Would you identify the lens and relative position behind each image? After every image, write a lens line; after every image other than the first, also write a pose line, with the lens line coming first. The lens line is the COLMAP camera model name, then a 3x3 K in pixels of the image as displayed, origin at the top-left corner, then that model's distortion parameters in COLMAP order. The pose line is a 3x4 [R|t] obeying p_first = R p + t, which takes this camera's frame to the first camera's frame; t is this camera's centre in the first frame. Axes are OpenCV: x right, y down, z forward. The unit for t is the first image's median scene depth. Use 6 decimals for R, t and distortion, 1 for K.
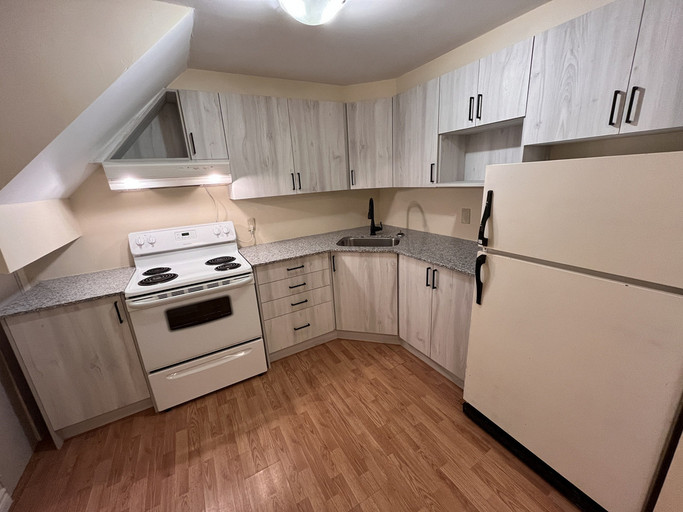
lens RADIAL K [[277.5, 0, 341.5], [0, 277.5, 256.0], [0, 0, 1]] dist [-0.001663, -0.000330]
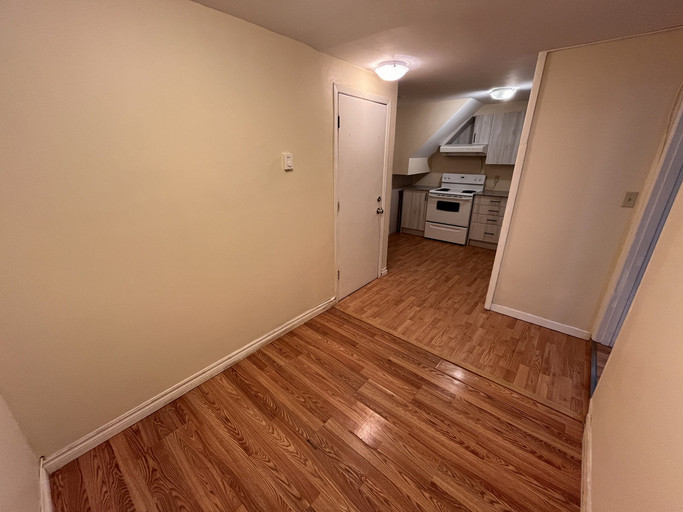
lens RADIAL K [[277.5, 0, 341.5], [0, 277.5, 256.0], [0, 0, 1]] dist [-0.001663, -0.000330]
pose [[0.347116, 0.374394, -0.859849, 1.517487], [-0.282763, 0.915970, 0.284681, 0.171466], [0.894179, 0.144316, 0.423813, -0.900687]]
